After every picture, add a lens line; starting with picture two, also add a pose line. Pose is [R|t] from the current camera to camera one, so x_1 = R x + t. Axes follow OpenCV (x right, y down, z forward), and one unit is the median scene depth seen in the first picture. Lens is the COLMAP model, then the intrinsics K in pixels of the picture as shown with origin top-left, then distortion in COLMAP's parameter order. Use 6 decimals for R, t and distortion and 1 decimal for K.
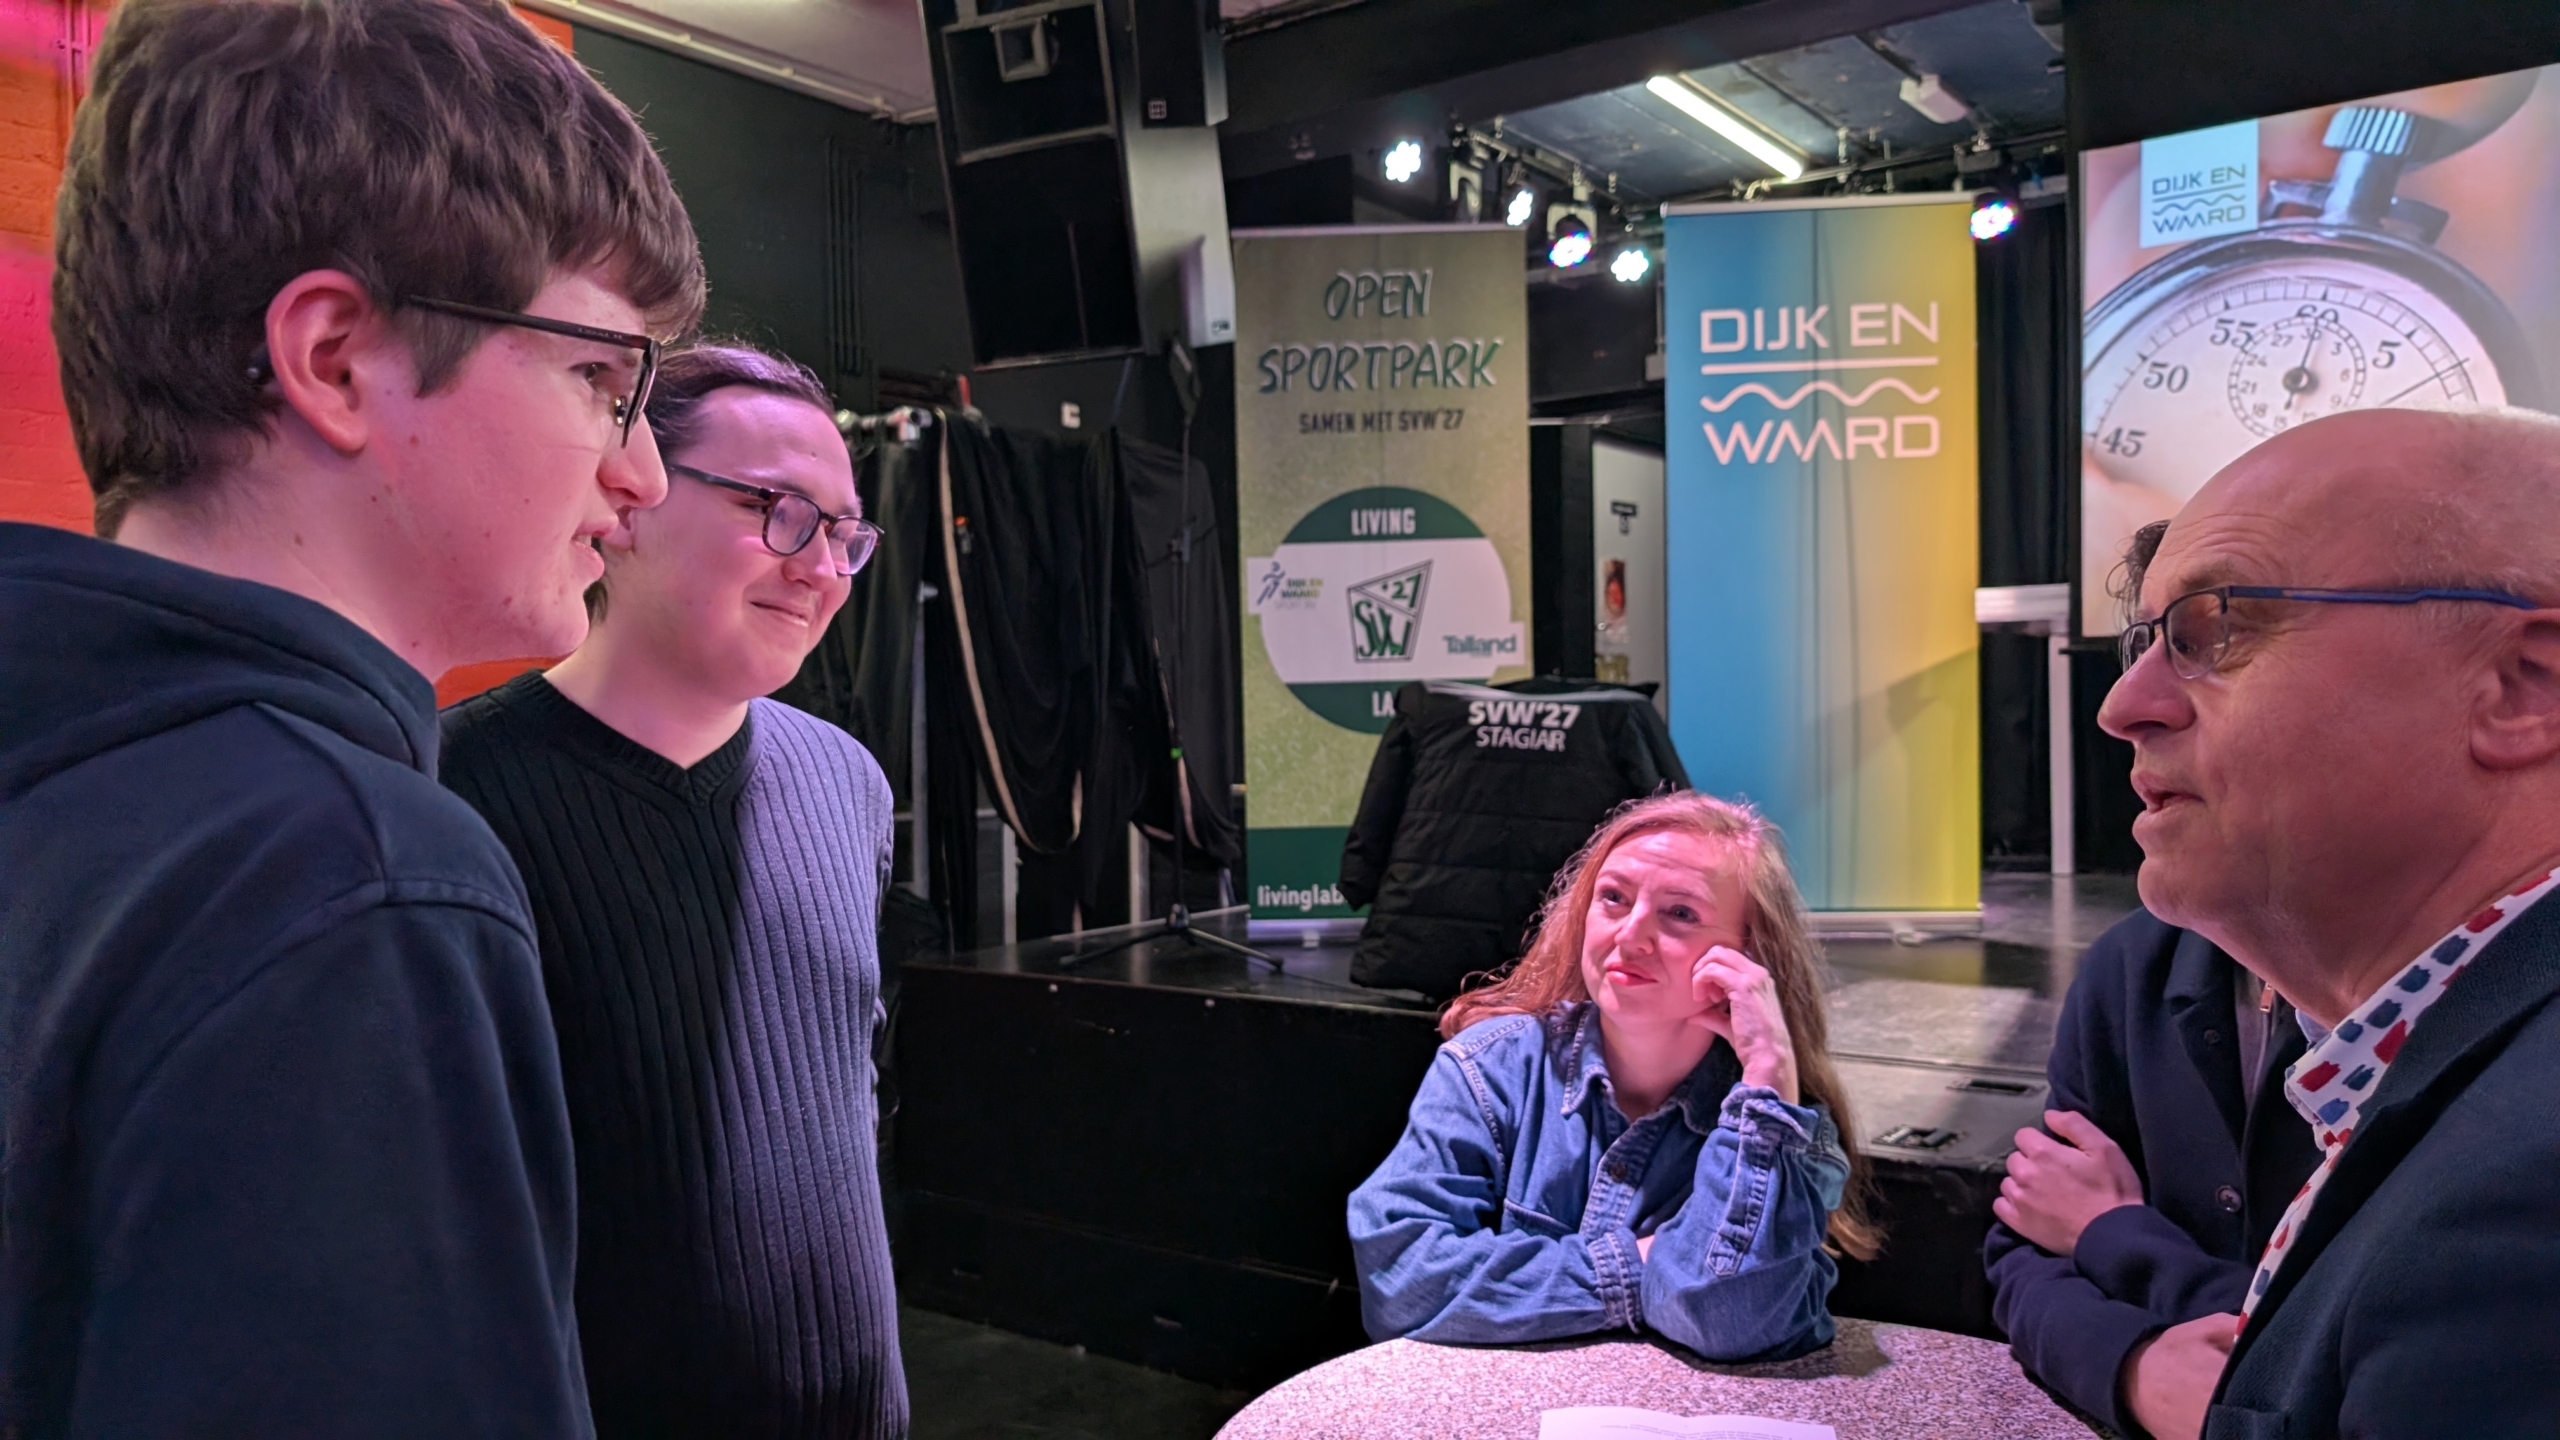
lens RADIAL K [[1841.5, 0, 1271.0], [0, 1841.5, 740.4], [0, 0, 1]] dist [-0.002320, -0.023648]
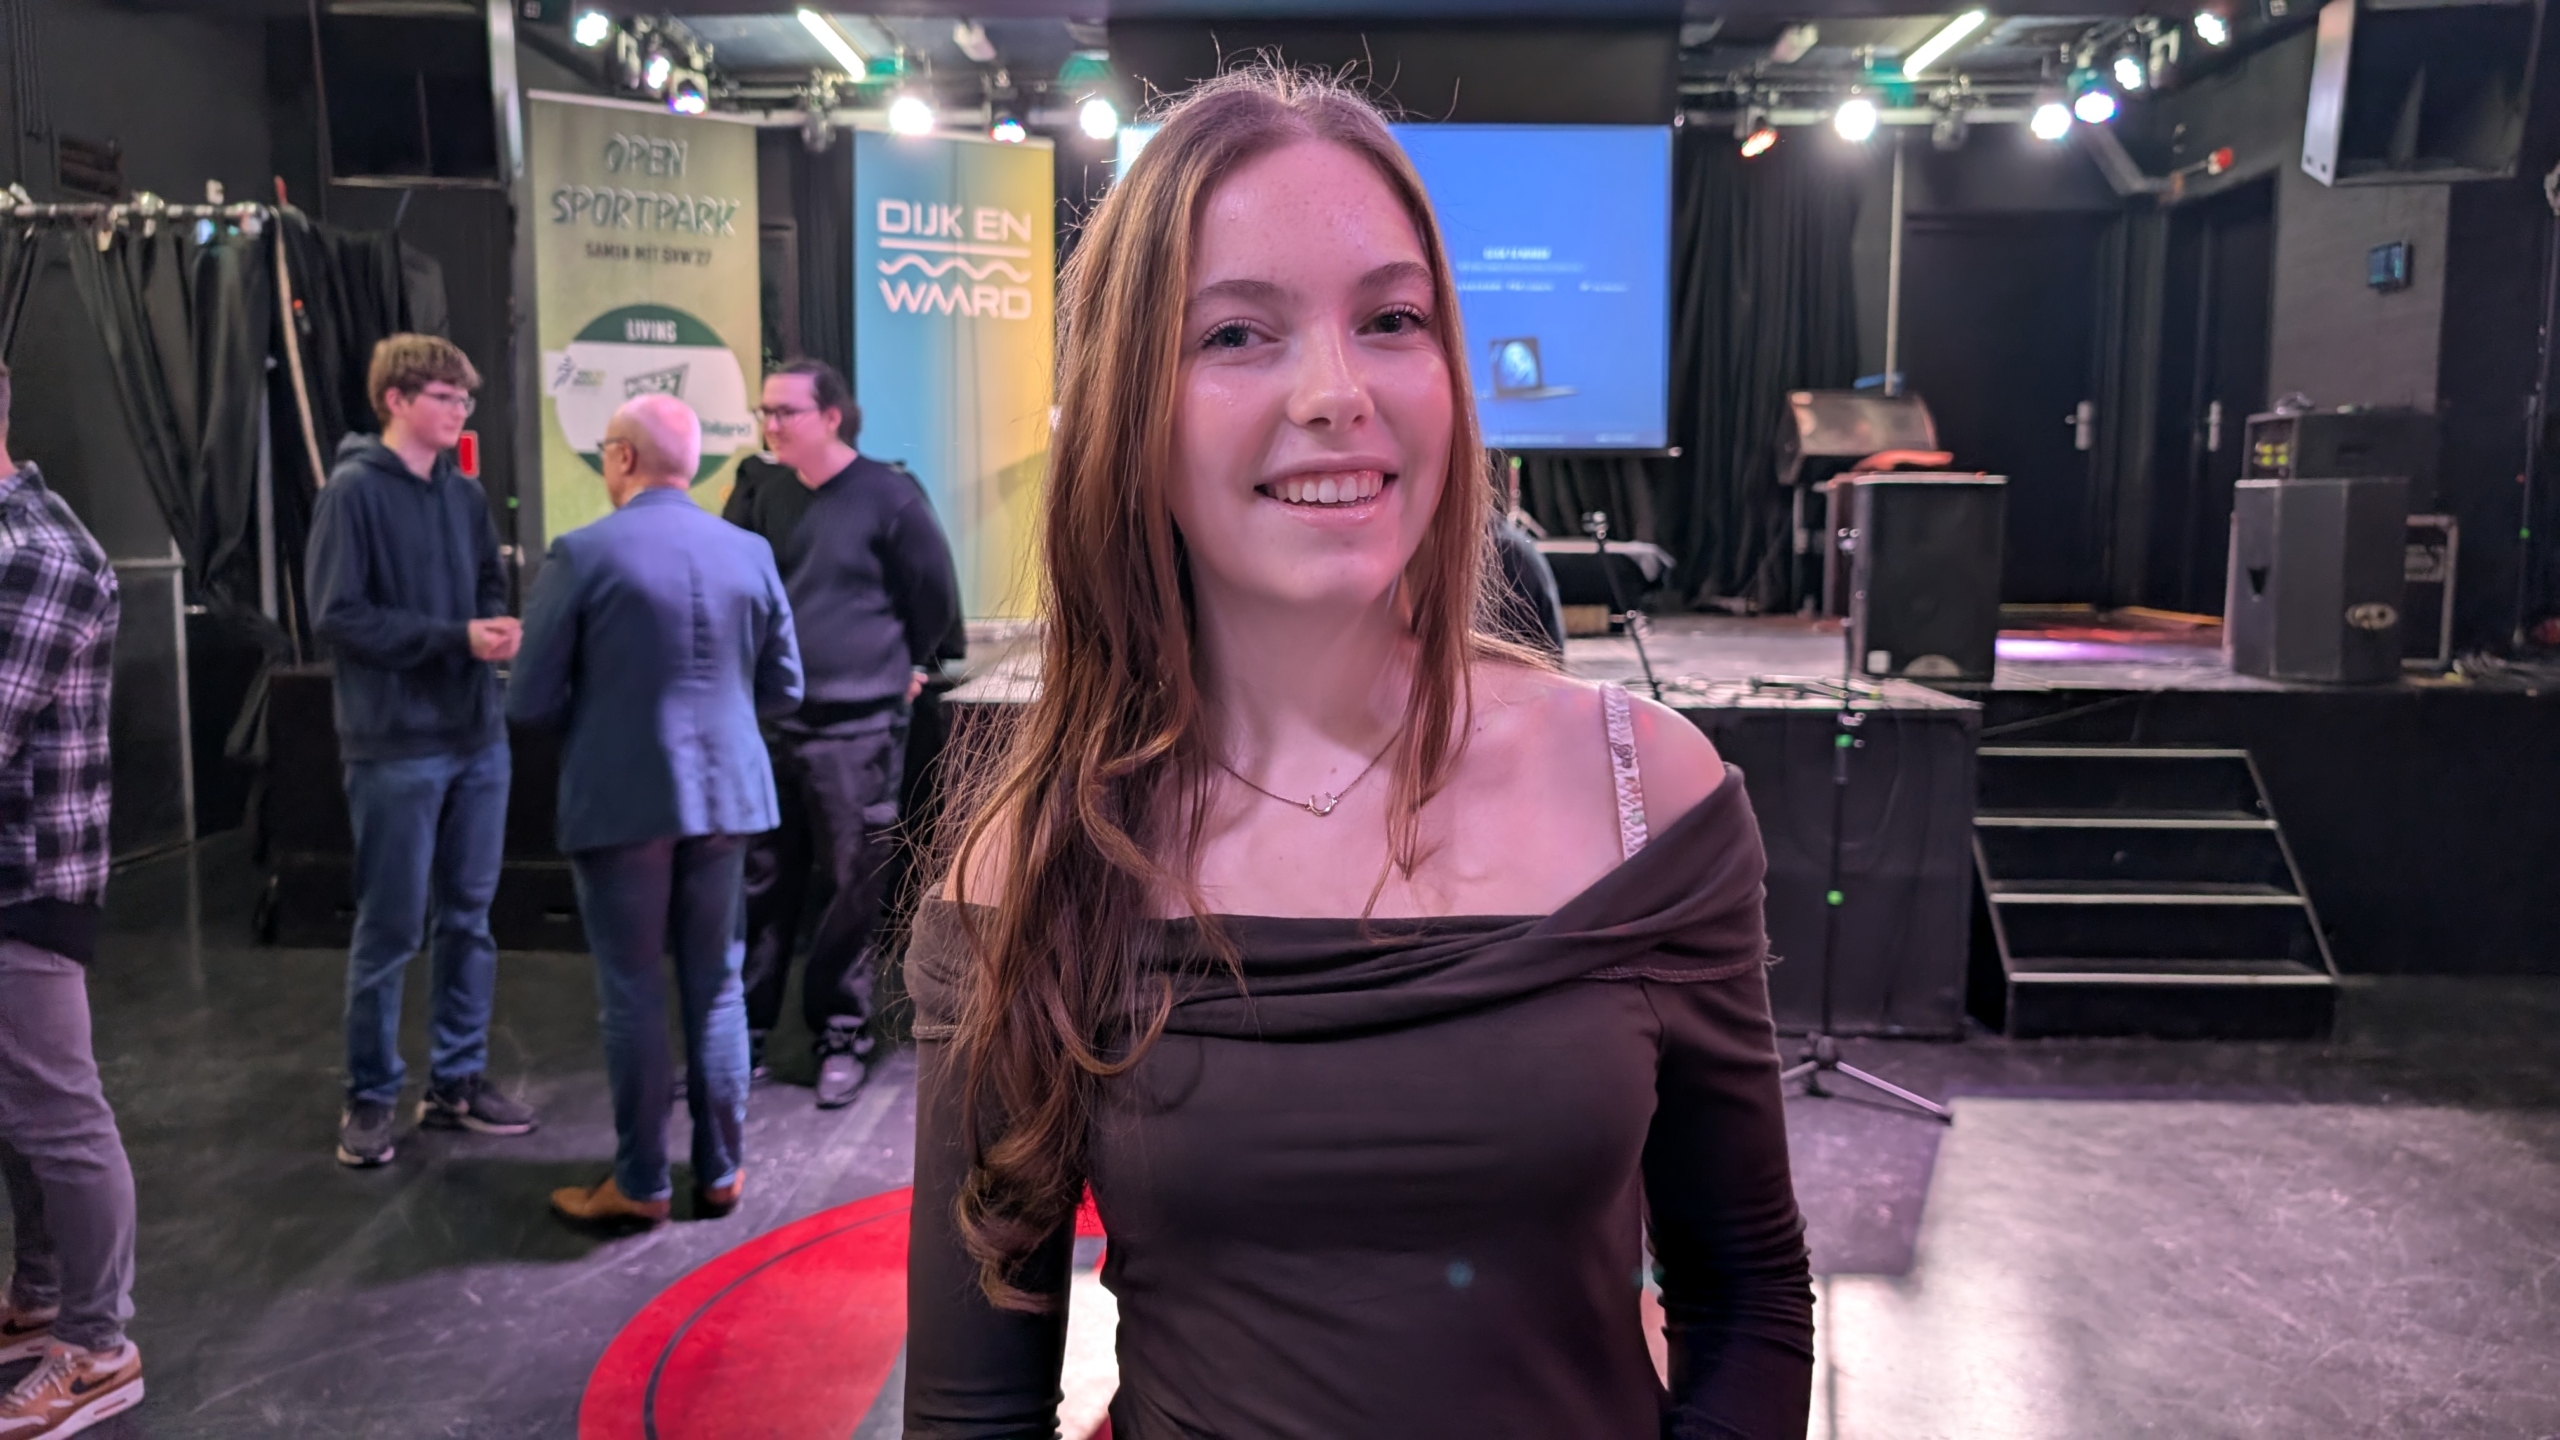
lens RADIAL K [[1841.5, 0, 1283.4], [0, 1841.5, 714.5], [0, 0, 1]] dist [-0.002320, -0.023648]
pose [[0.811147, -0.039483, 0.583508, -0.355873], [-0.012865, 0.996273, 0.085296, 0.037749], [-0.584701, -0.076694, 0.807616, -0.362340]]
